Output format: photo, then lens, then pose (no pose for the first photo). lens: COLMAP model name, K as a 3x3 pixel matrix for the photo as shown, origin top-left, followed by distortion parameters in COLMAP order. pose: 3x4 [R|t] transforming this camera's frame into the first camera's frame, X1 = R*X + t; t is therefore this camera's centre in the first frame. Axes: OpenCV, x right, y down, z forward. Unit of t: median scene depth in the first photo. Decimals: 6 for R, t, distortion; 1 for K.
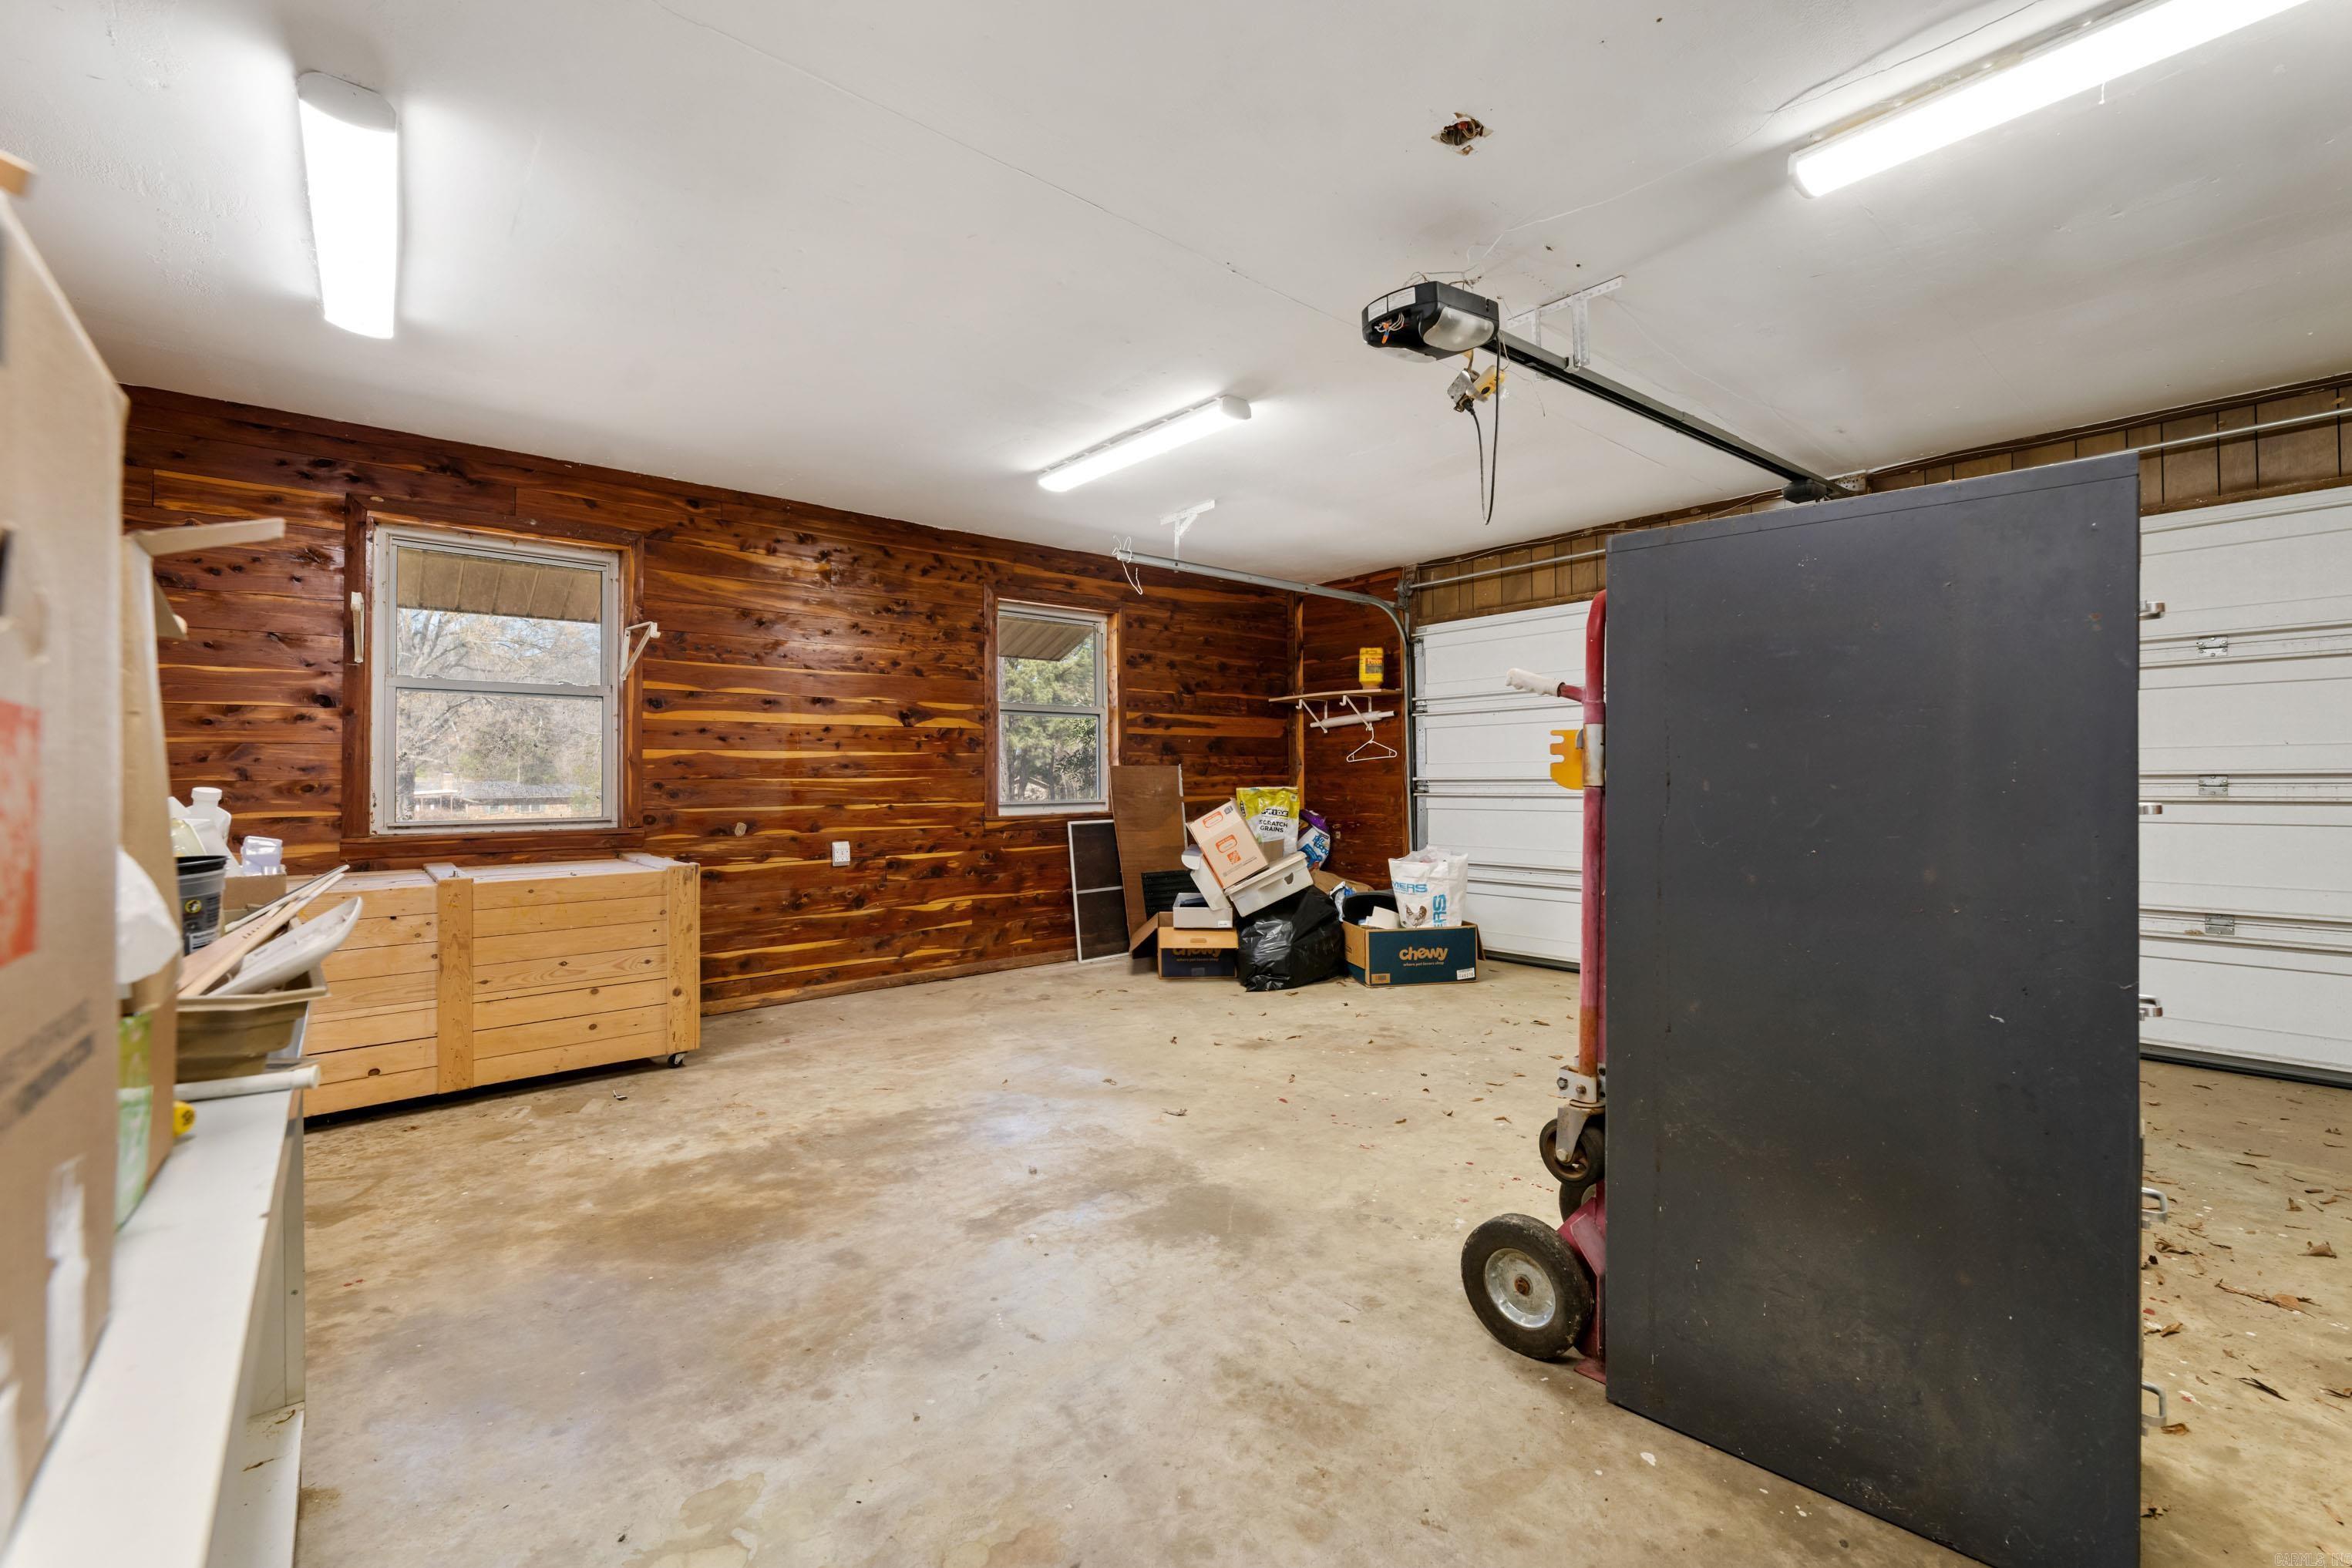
lens RADIAL K [[967.9, 0, 1179.6], [0, 967.9, 775.8], [0, 0, 1]] dist [-0.002518, -0.000535]
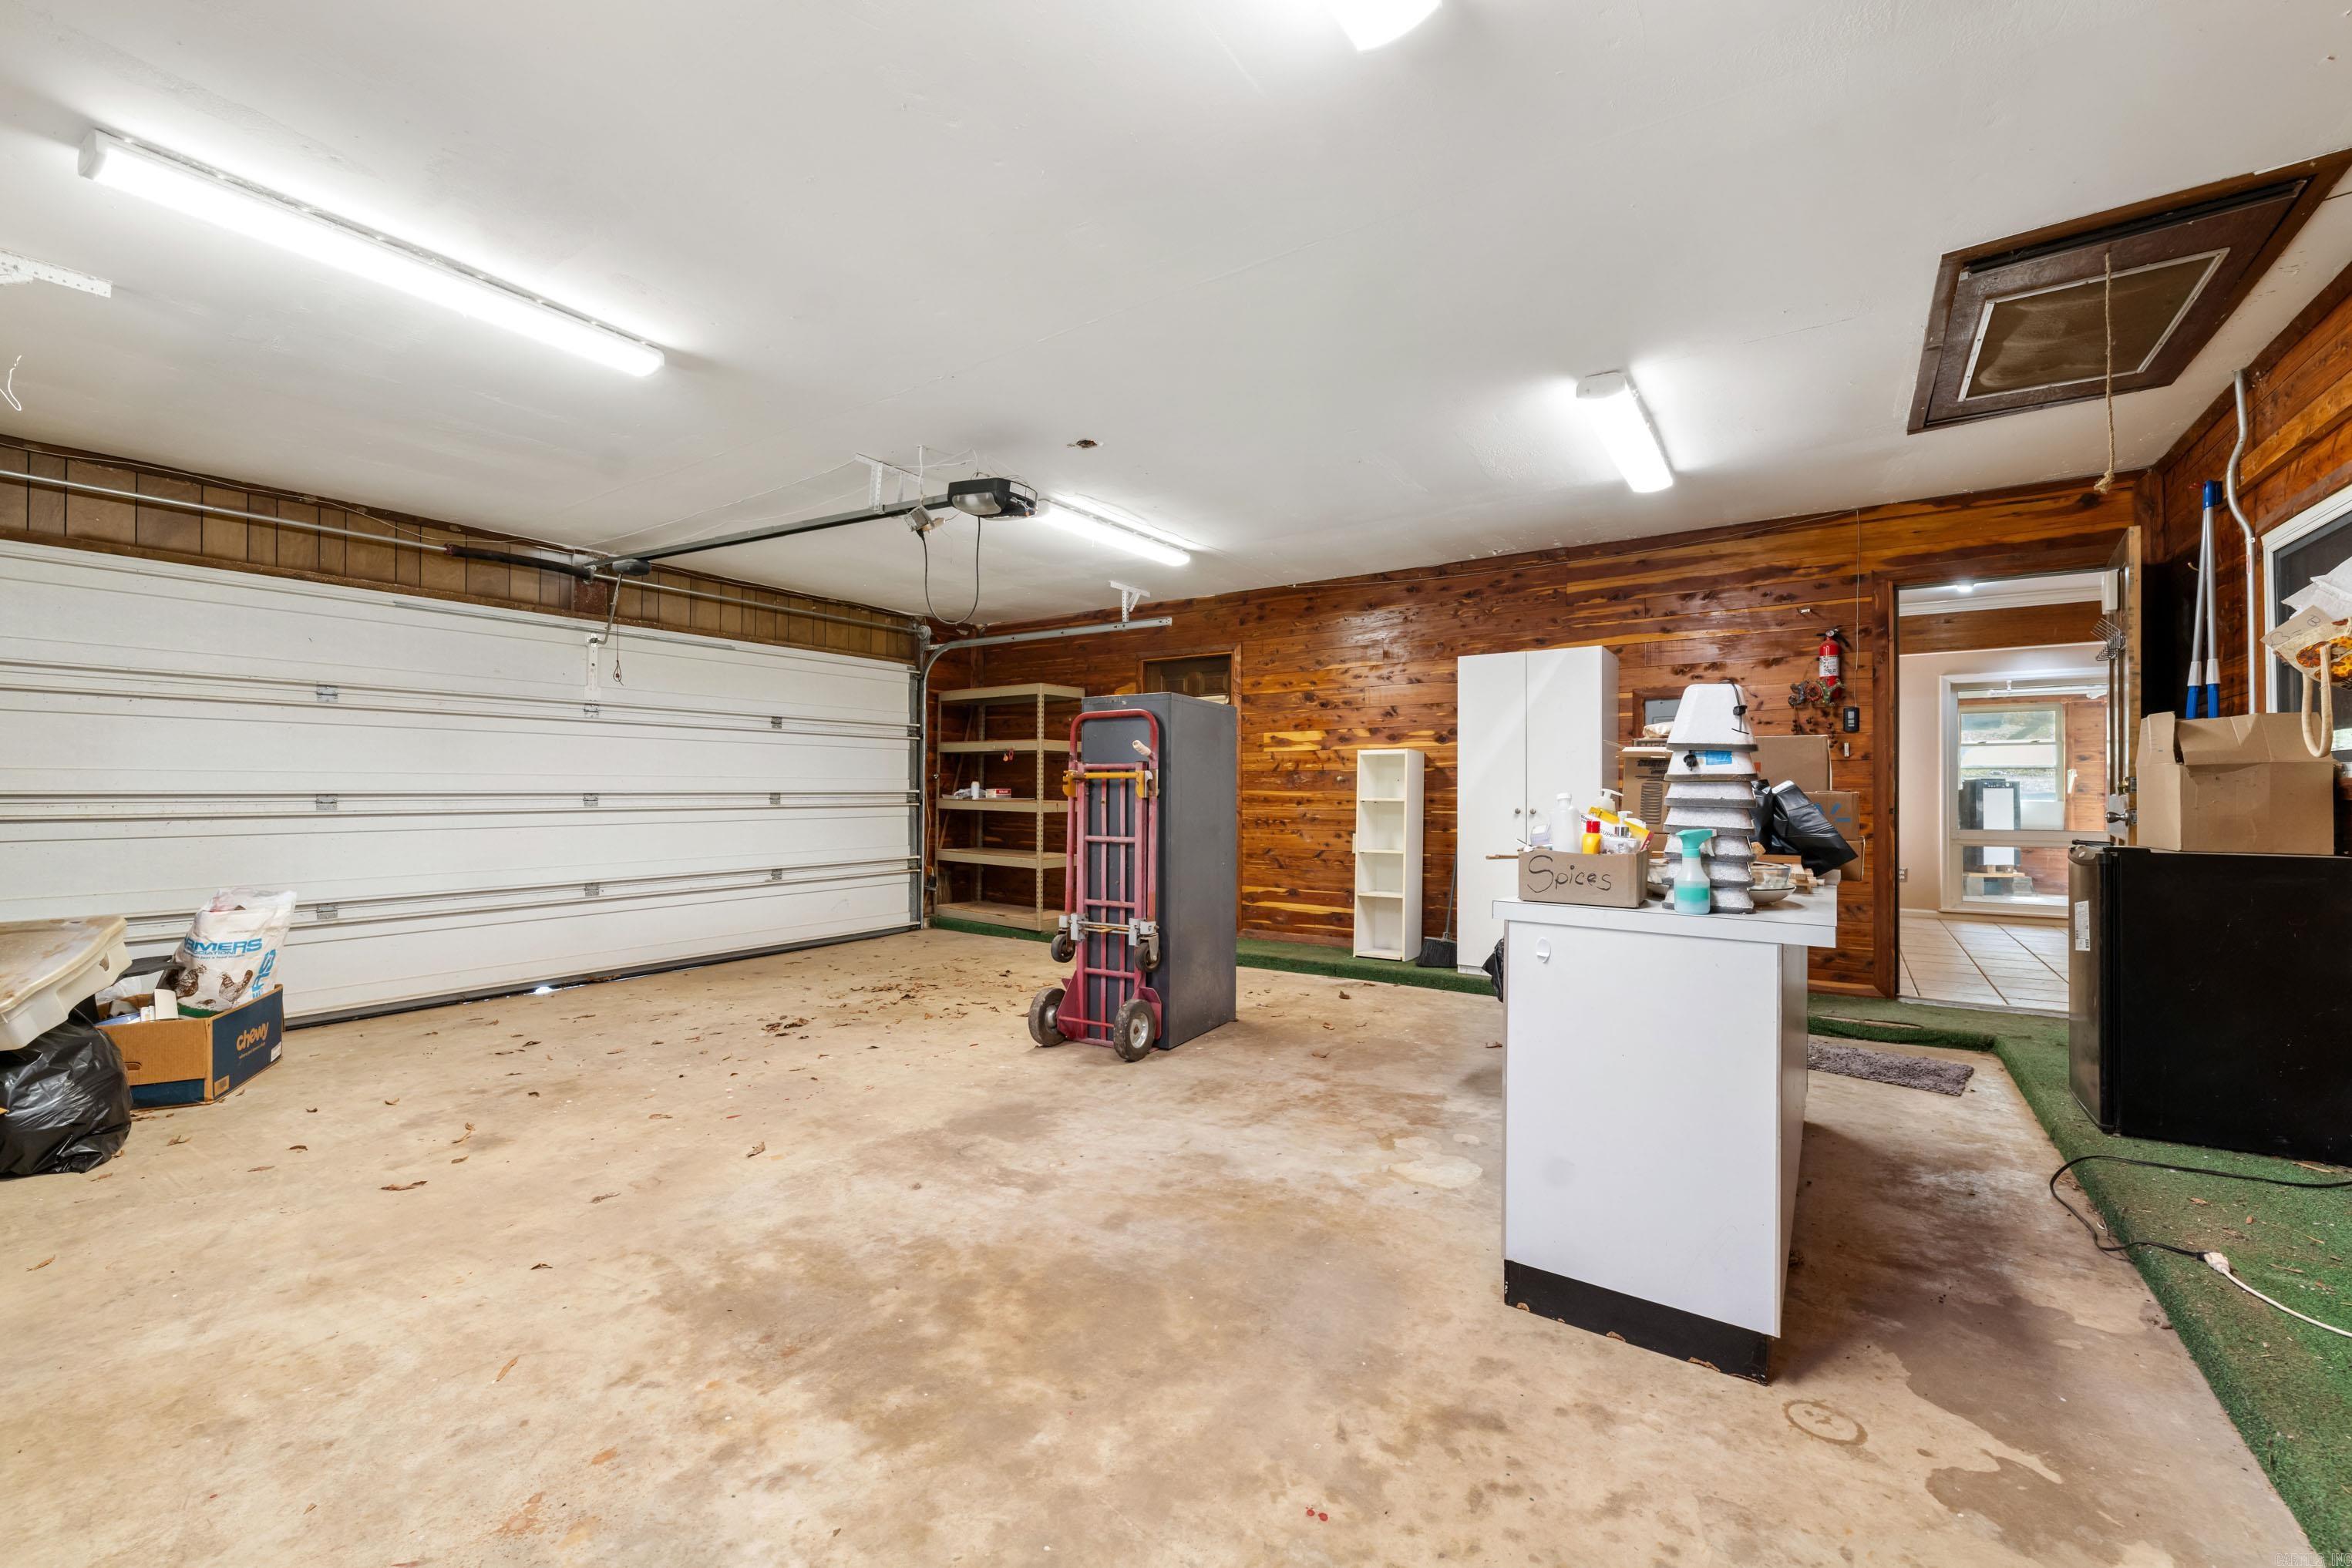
lens RADIAL K [[967.9, 0, 1179.7], [0, 967.9, 786.7], [0, 0, 1]] dist [-0.002518, -0.000535]
pose [[-0.264190, 0.008531, 0.964433, -1.185035], [-0.003060, 0.999948, -0.009683, 0.009832], [-0.964466, -0.005510, -0.264151, 1.011149]]
